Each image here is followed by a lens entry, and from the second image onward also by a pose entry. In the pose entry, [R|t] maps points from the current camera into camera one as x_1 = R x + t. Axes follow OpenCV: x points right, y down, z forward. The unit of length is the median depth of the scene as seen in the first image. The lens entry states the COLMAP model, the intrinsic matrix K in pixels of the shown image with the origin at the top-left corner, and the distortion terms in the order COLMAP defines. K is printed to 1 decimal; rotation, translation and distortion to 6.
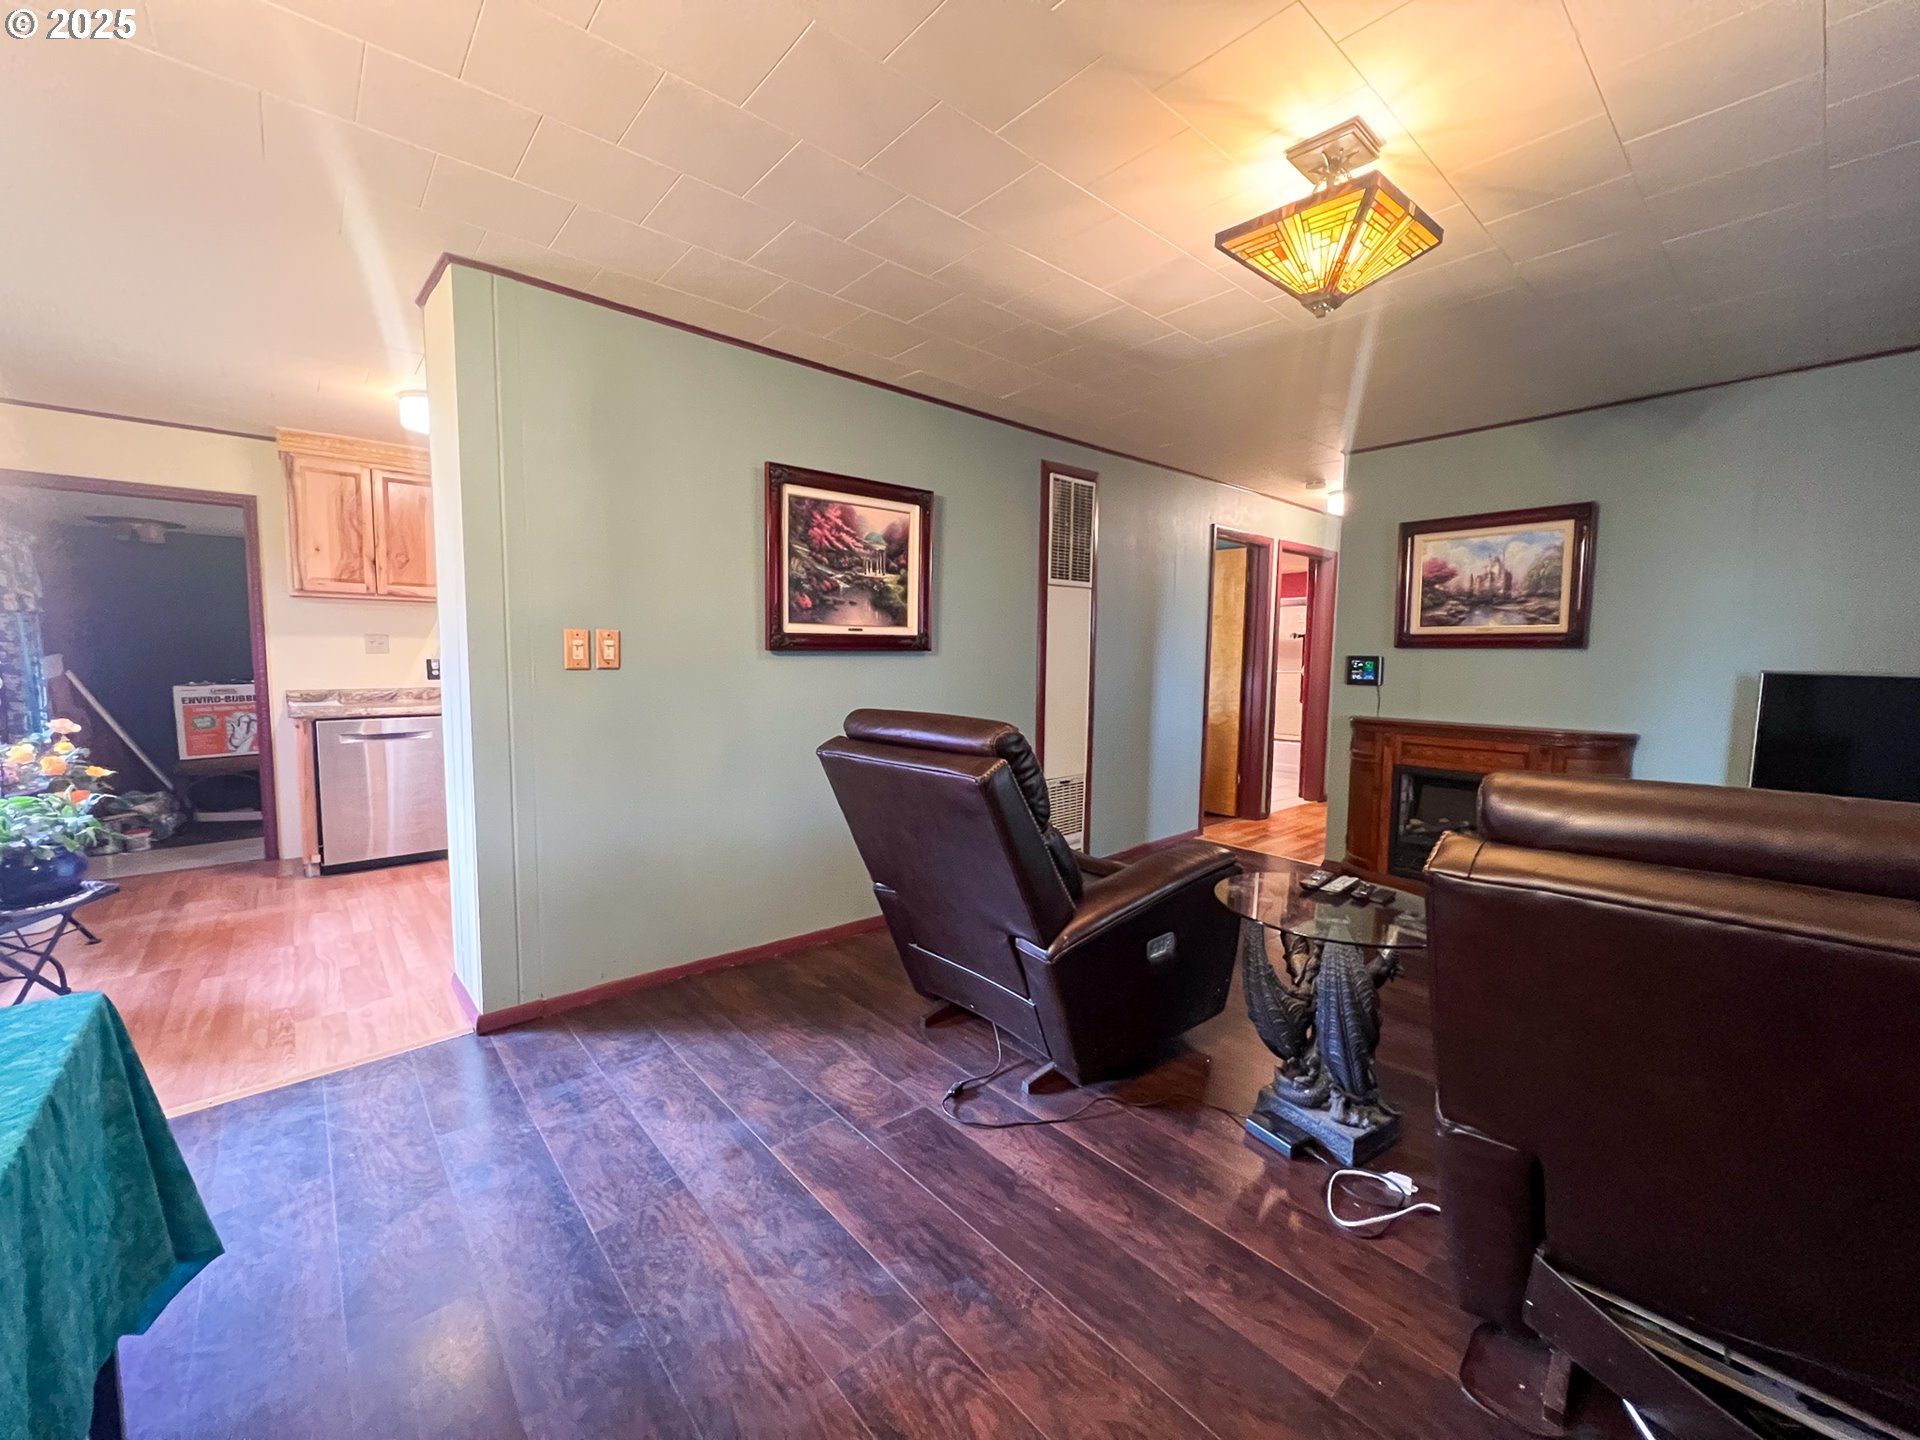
lens RADIAL K [[767.4, 0, 955.3], [0, 767.4, 717.8], [0, 0, 1]] dist [0.002771, 0.000044]
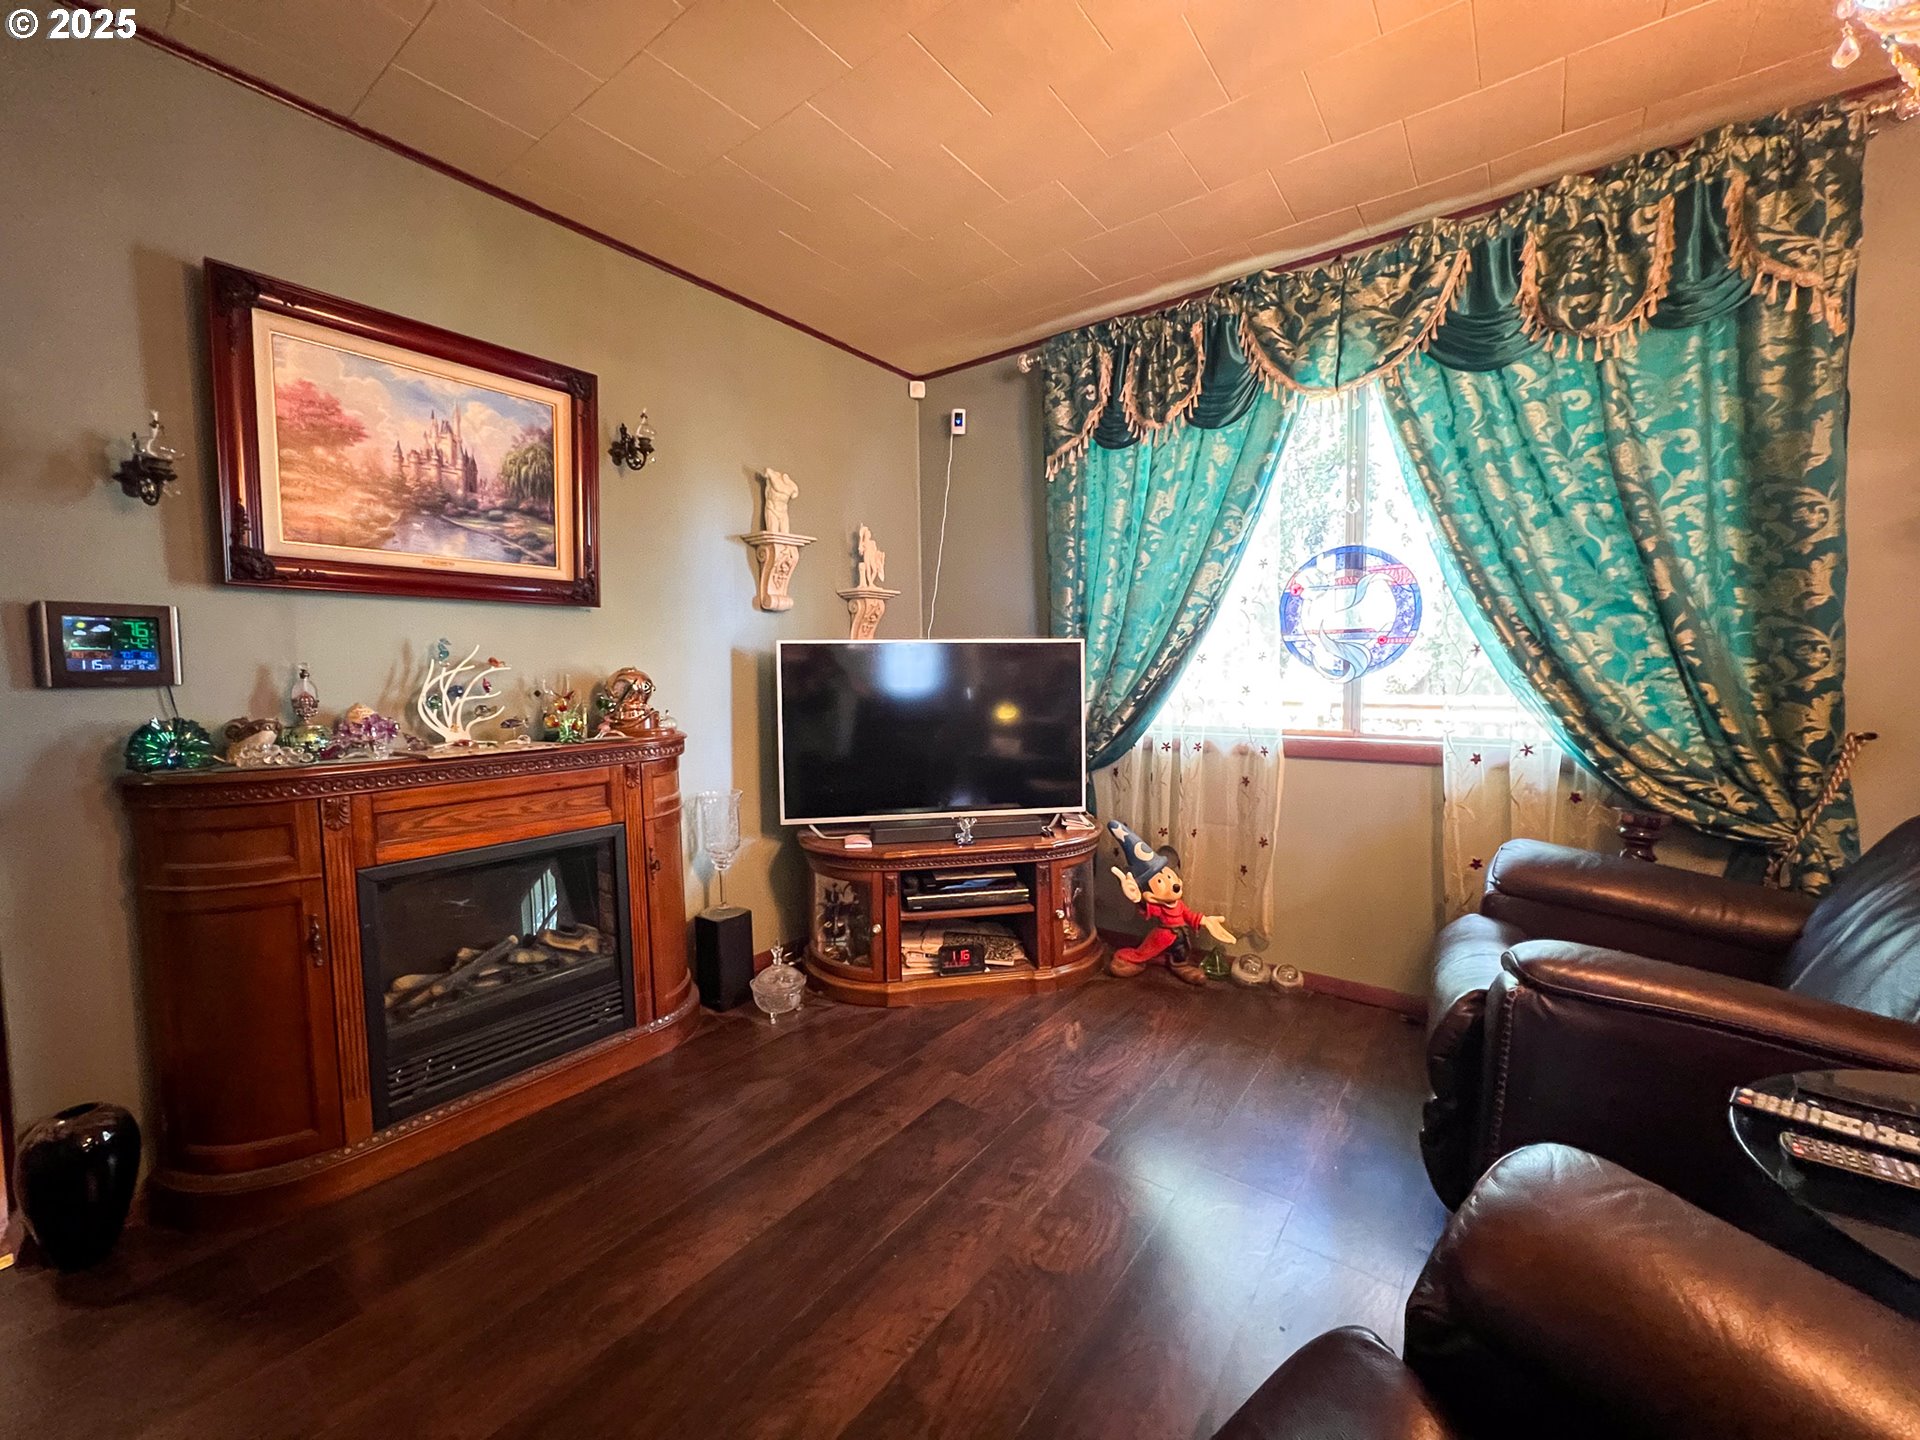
lens RADIAL K [[767.4, 0, 958.0], [0, 767.4, 733.0], [0, 0, 1]] dist [0.002771, 0.000044]
pose [[-0.201699, -0.082918, 0.975931, 0.118072], [0.095976, 0.989941, 0.103944, -0.023871], [-0.974734, 0.114632, -0.191712, 0.802844]]
